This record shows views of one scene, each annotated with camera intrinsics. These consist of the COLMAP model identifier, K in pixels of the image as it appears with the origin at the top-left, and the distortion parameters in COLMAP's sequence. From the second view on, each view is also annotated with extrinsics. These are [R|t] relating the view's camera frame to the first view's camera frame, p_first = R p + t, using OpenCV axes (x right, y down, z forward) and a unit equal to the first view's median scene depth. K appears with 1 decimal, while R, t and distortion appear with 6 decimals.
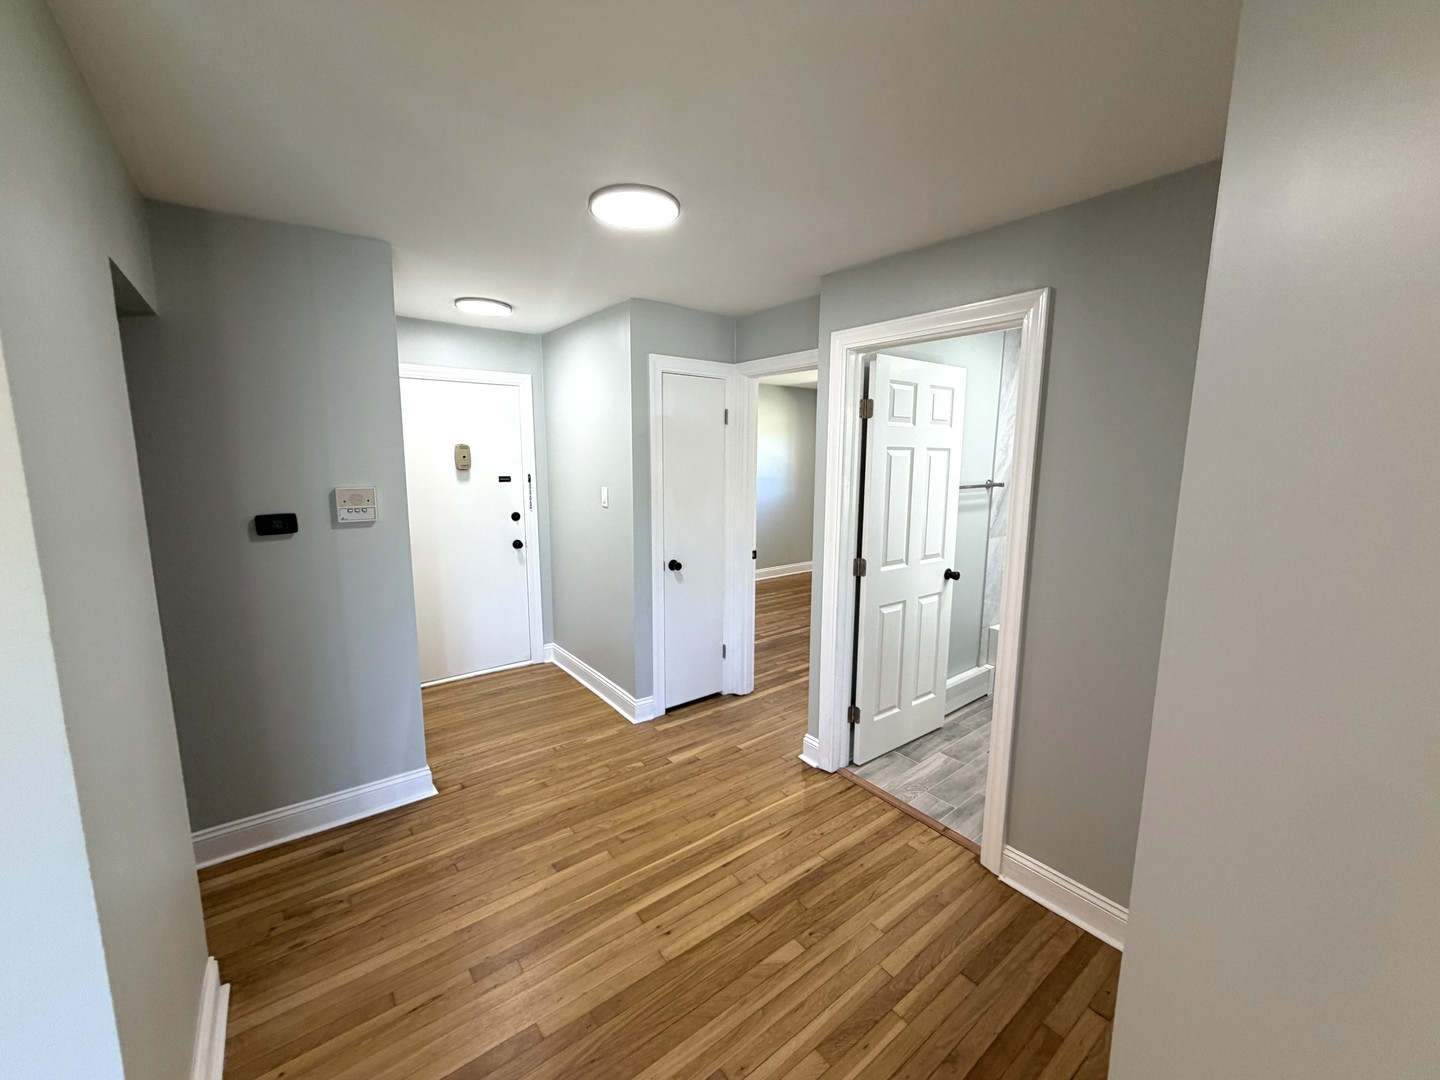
lens RADIAL K [[574.3, 0, 713.7], [0, 574.3, 535.6], [0, 0, 1]] dist [-0.000524, 0.000368]
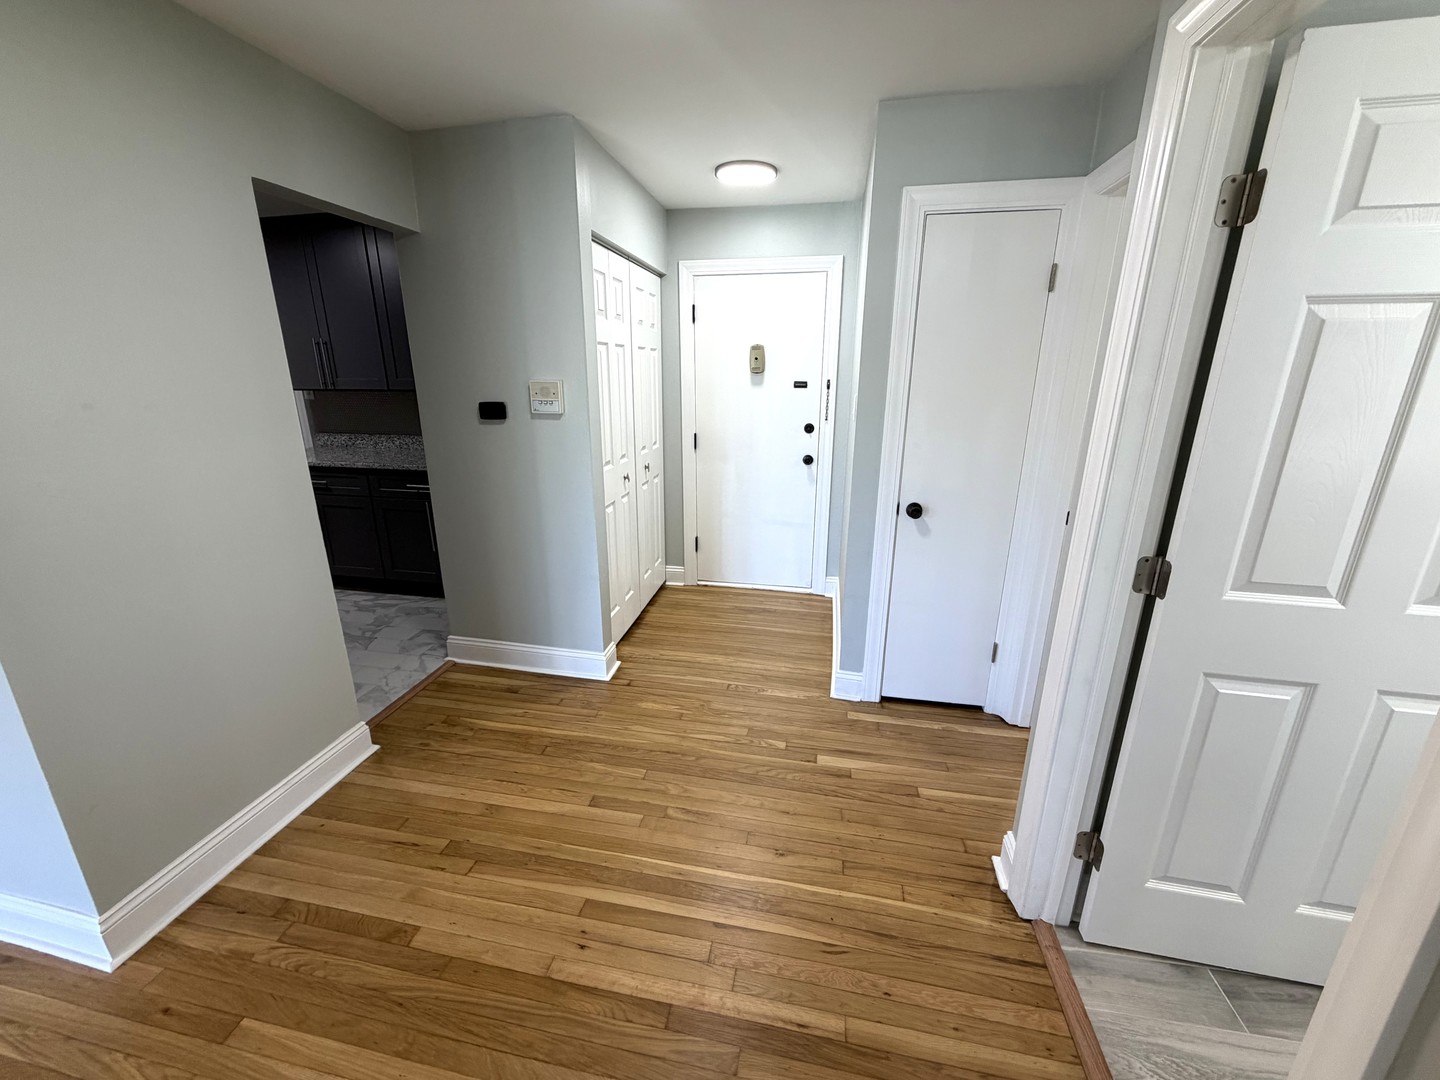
lens RADIAL K [[574.3, 0, 716.8], [0, 574.3, 537.4], [0, 0, 1]] dist [-0.000524, 0.000368]
pose [[0.661979, 0.206634, -0.720477, 0.346812], [-0.105325, 0.977355, 0.183534, -0.023907], [0.742086, -0.045612, 0.668752, 0.431222]]
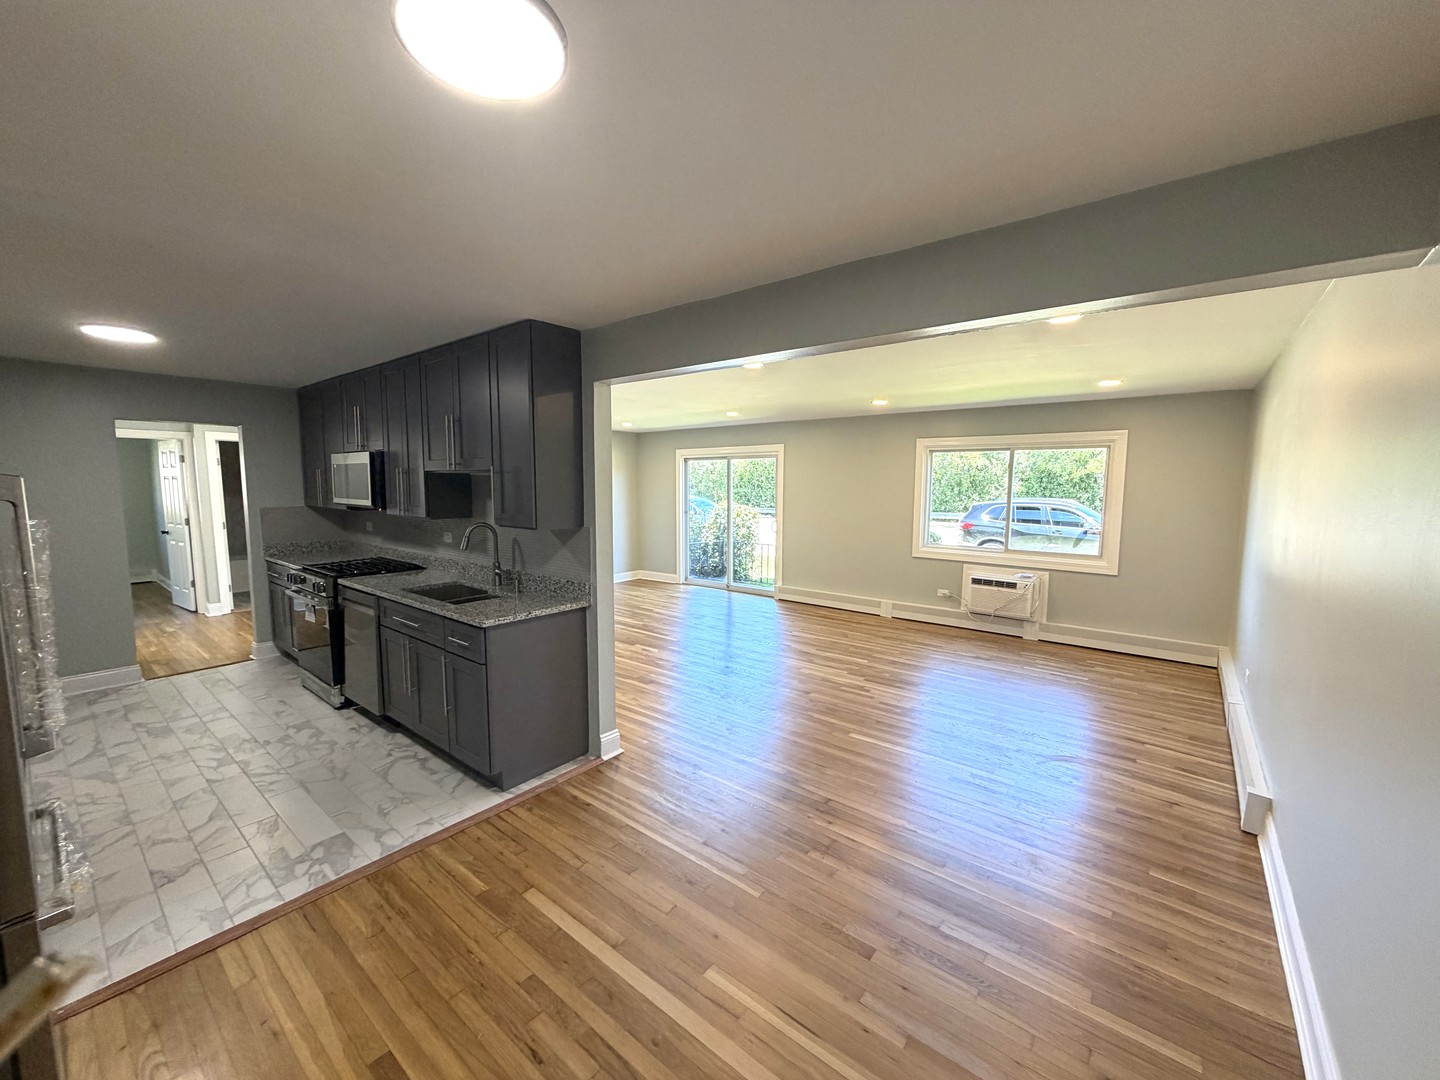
lens RADIAL K [[574.3, 0, 715.8], [0, 574.3, 539.6], [0, 0, 1]] dist [-0.000524, 0.000368]
pose [[-0.227144, -0.104252, 0.968265, -2.605738], [0.133930, 0.981462, 0.137092, 0.057923], [-0.964608, 0.160820, -0.208970, -0.508467]]
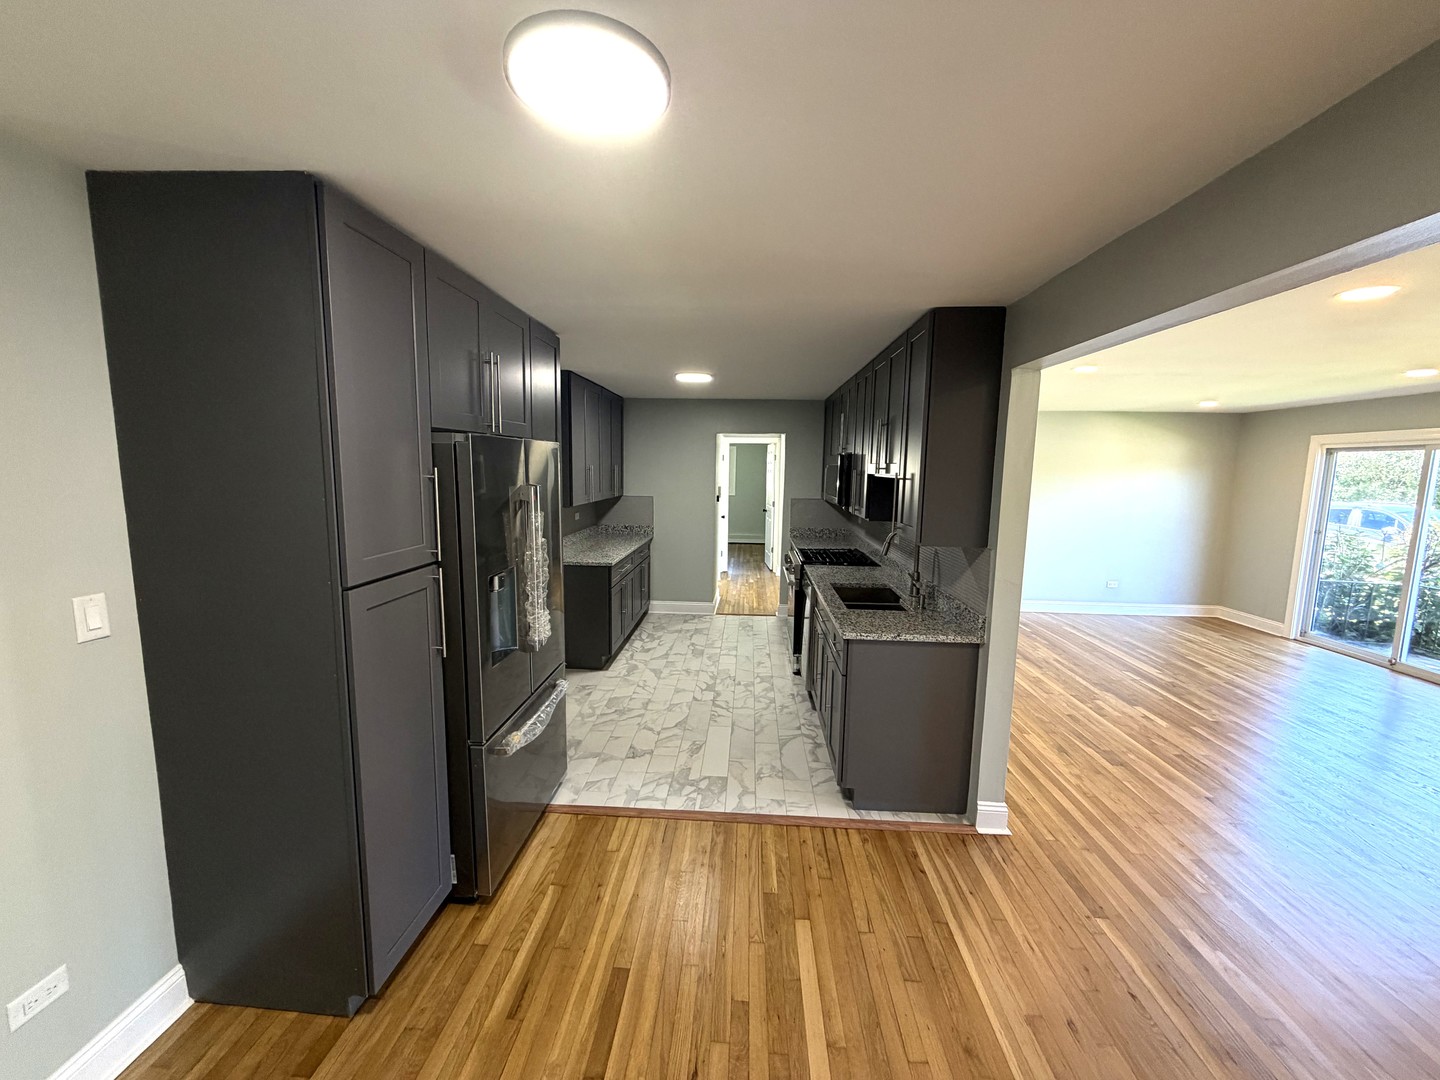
lens RADIAL K [[574.3, 0, 715.0], [0, 574.3, 538.6], [0, 0, 1]] dist [-0.000524, 0.000368]
pose [[0.658483, -0.091252, 0.747043, -2.432028], [0.096372, 0.994674, 0.036552, 0.062203], [-0.746400, 0.047925, 0.663770, -0.793484]]
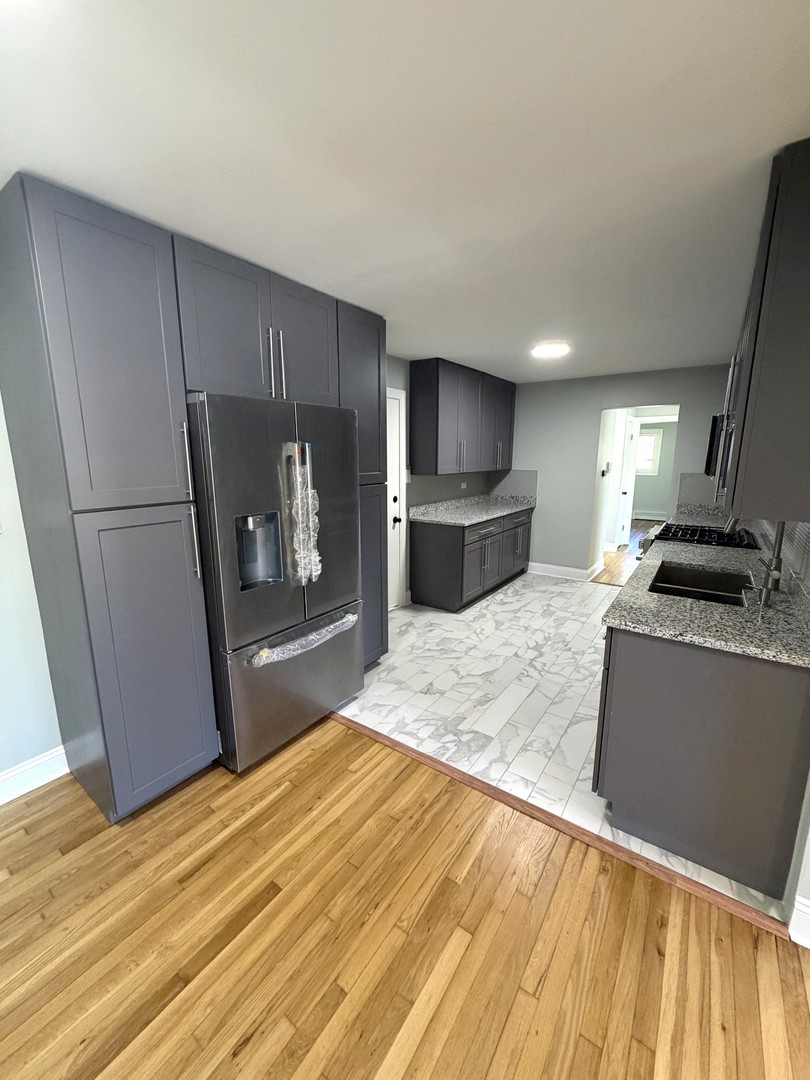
lens RADIAL K [[430.7, 0, 404.7], [0, 430.7, 536.1], [0, 0, 1]] dist [-0.000524, 0.000368]
pose [[0.956751, -0.061504, 0.284333, -2.006950], [0.048656, 0.997459, 0.052040, 0.119677], [-0.286811, -0.035955, 0.957312, -0.791268]]
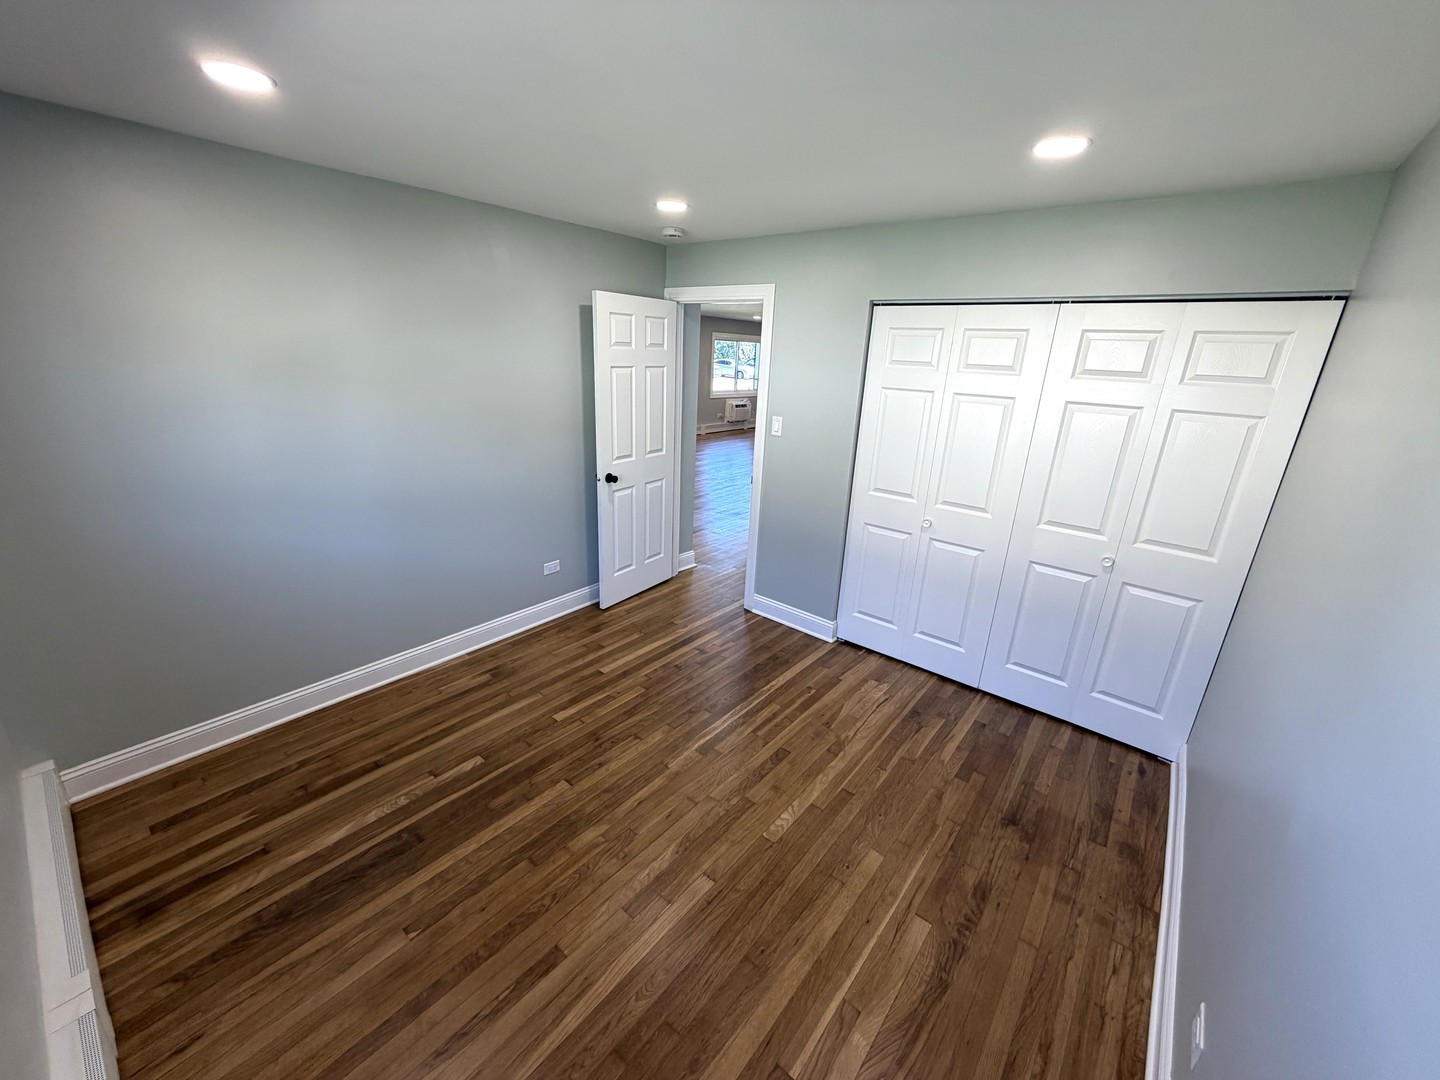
lens RADIAL K [[574.3, 0, 716.8], [0, 574.3, 542.2], [0, 0, 1]] dist [-0.000524, 0.000368]
pose [[-0.974076, 0.027086, -0.224594, 0.493978], [-0.078098, 0.891503, 0.446231, -0.428696], [0.212313, 0.452203, -0.866277, 2.574270]]
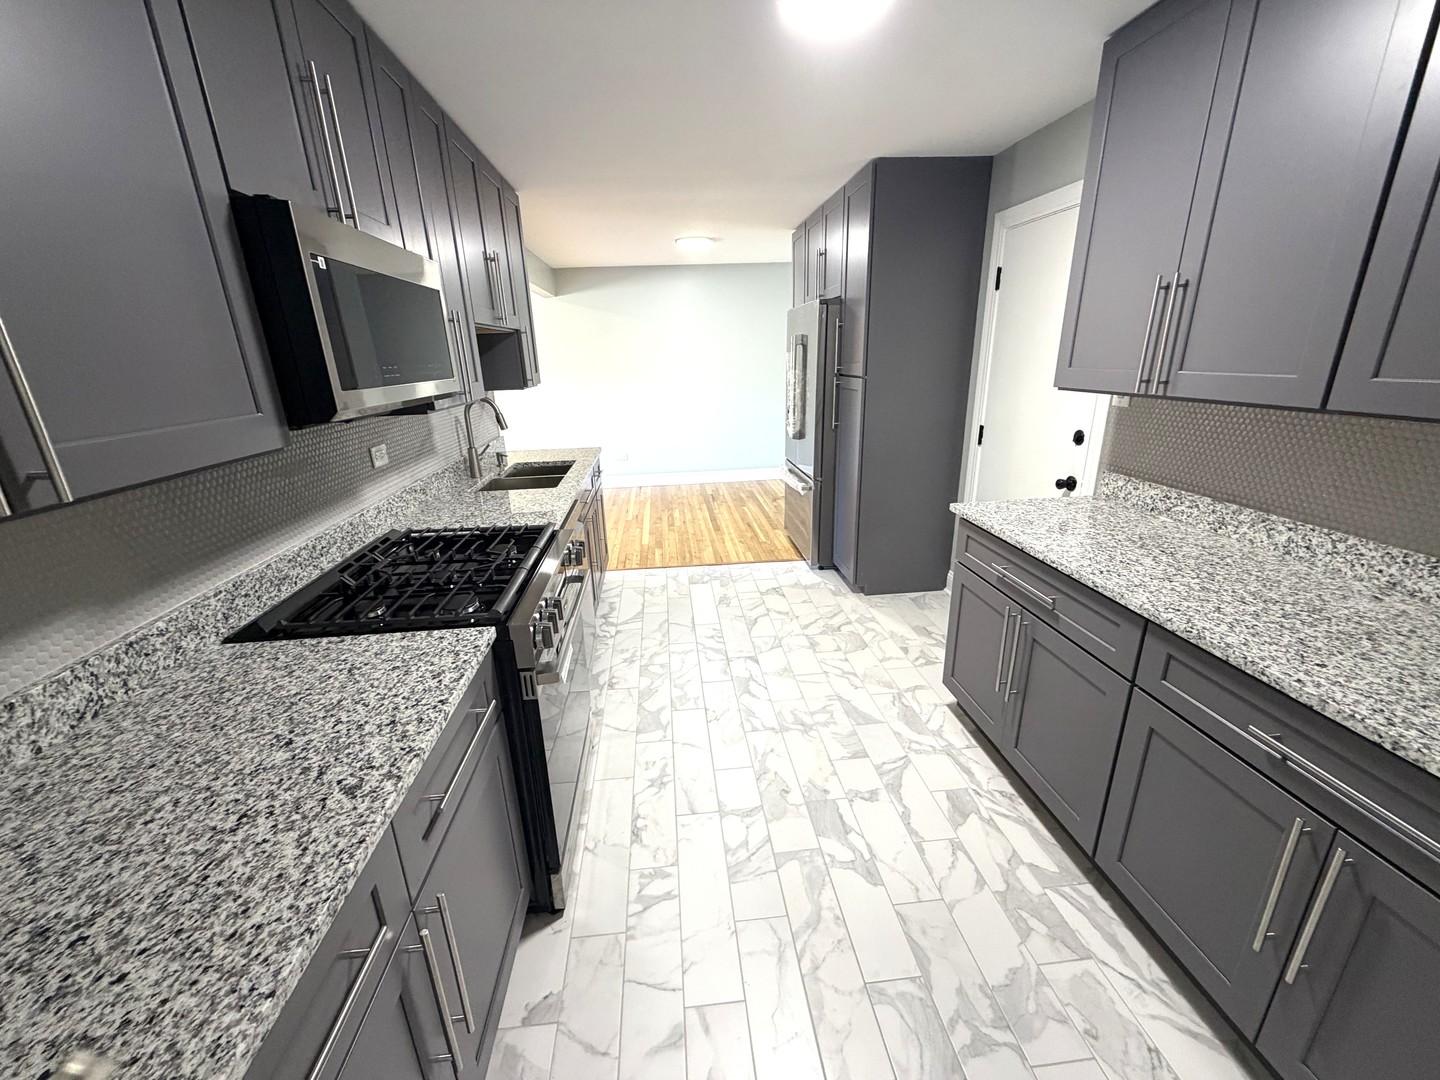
lens RADIAL K [[574.3, 0, 714.9], [0, 574.3, 538.5], [0, 0, 1]] dist [-0.000524, 0.000368]
pose [[-0.533877, 0.271309, -0.800854, -0.576200], [-0.096730, 0.921312, 0.376601, -0.064374], [0.840011, 0.278525, -0.465623, 0.617557]]
